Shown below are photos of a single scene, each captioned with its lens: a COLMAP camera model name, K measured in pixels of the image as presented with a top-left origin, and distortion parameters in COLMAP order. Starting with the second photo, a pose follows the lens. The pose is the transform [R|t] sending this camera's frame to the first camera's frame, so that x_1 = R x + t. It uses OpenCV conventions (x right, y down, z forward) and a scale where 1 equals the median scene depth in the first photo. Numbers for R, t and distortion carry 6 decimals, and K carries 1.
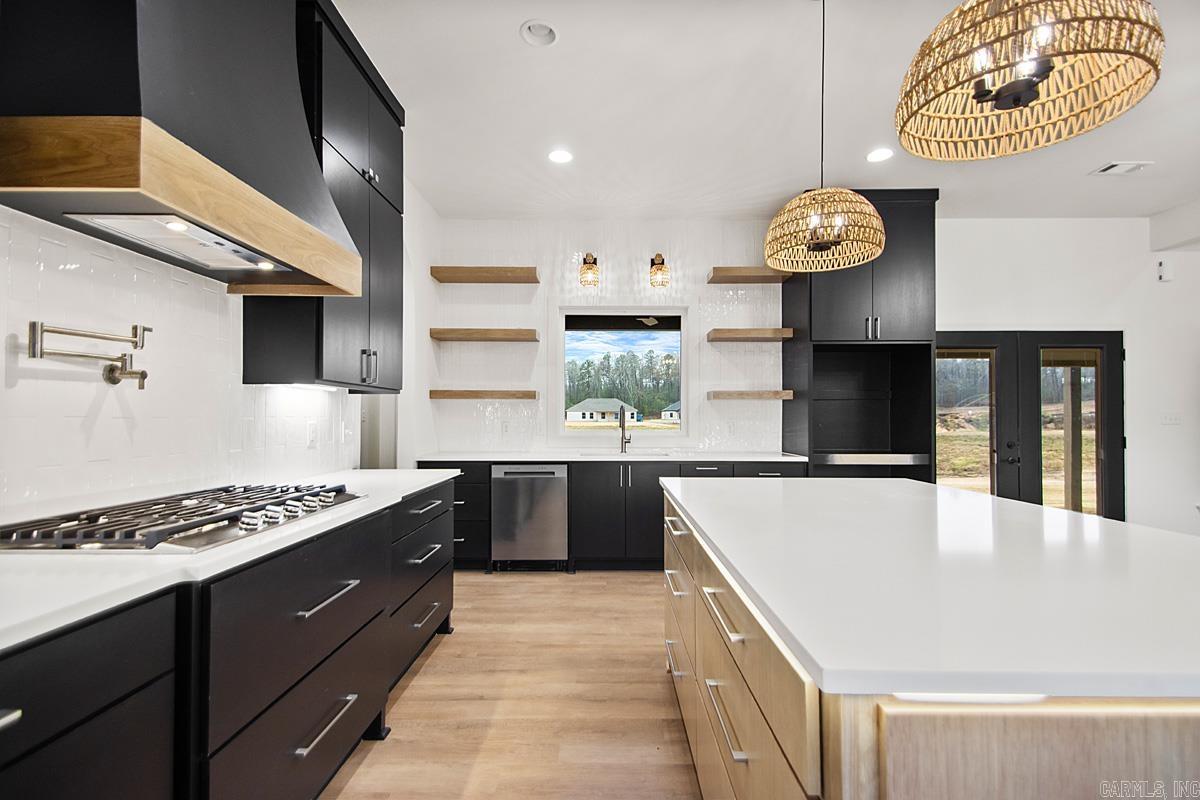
lens RADIAL K [[556.2, 0, 605.1], [0, 556.2, 406.3], [0, 0, 1]] dist [0.033974, -0.013446]
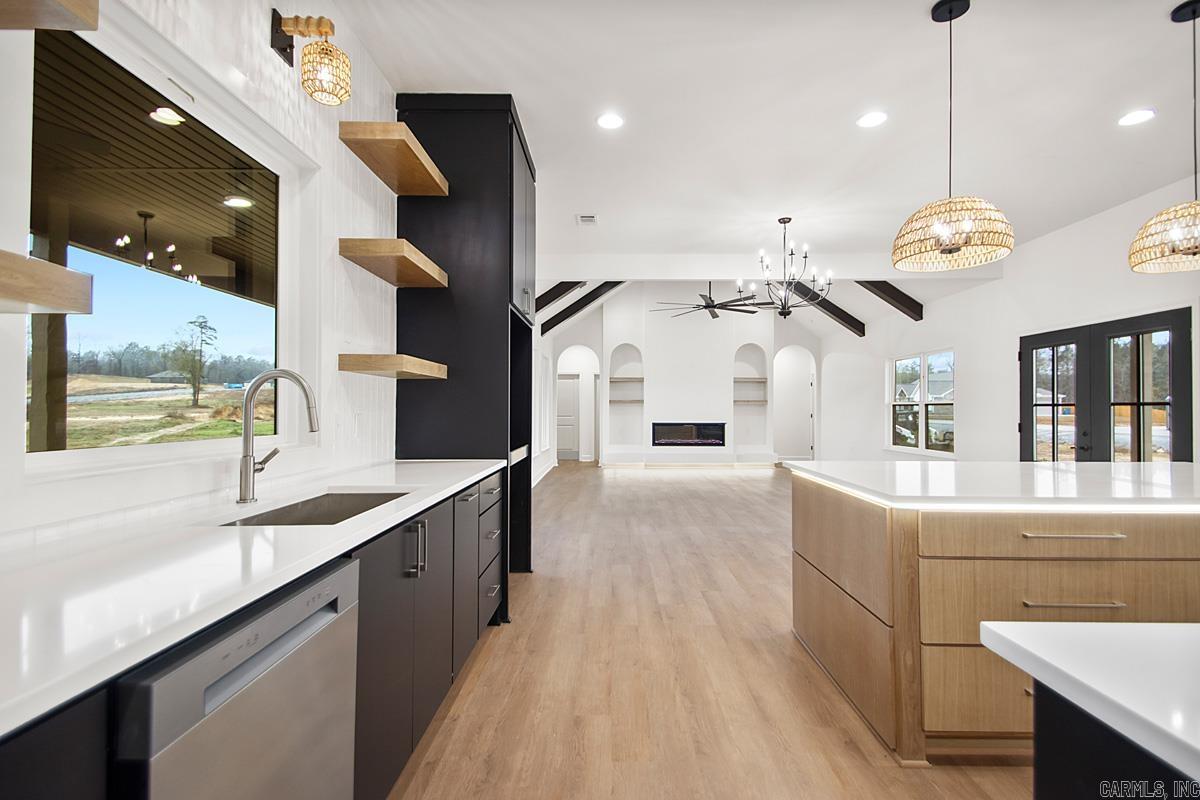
lens RADIAL K [[556.2, 0, 596.1], [0, 556.2, 401.2], [0, 0, 1]] dist [0.033974, -0.013446]
pose [[0.012128, 0.012400, 0.999850, -0.450869], [-0.021624, 0.999693, -0.012136, 0.022174], [-0.999693, -0.021473, 0.012392, 1.059244]]
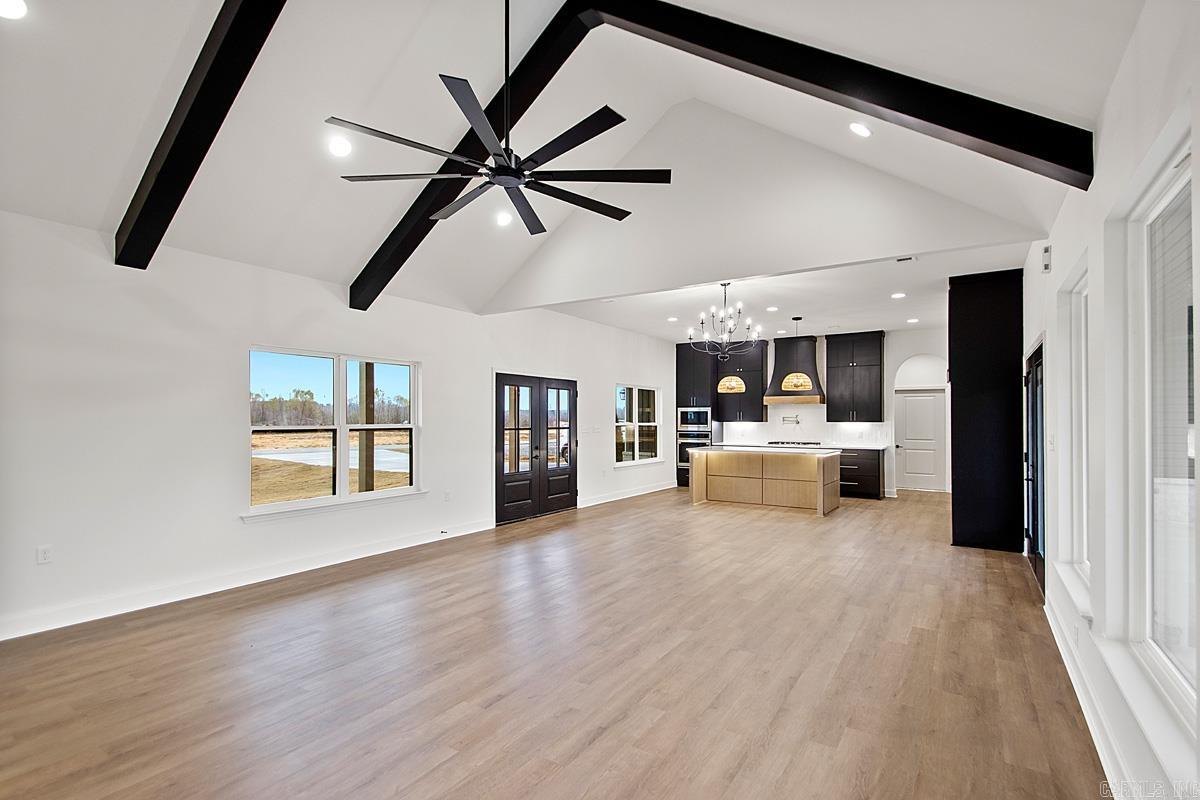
lens RADIAL K [[556.2, 0, 618.4], [0, 556.2, 415.2], [0, 0, 1]] dist [0.033974, -0.013446]
pose [[-0.516523, -0.011664, -0.856194, 2.736922], [0.014691, 0.999639, -0.022481, -0.012378], [0.856147, -0.024190, -0.516165, 1.223655]]
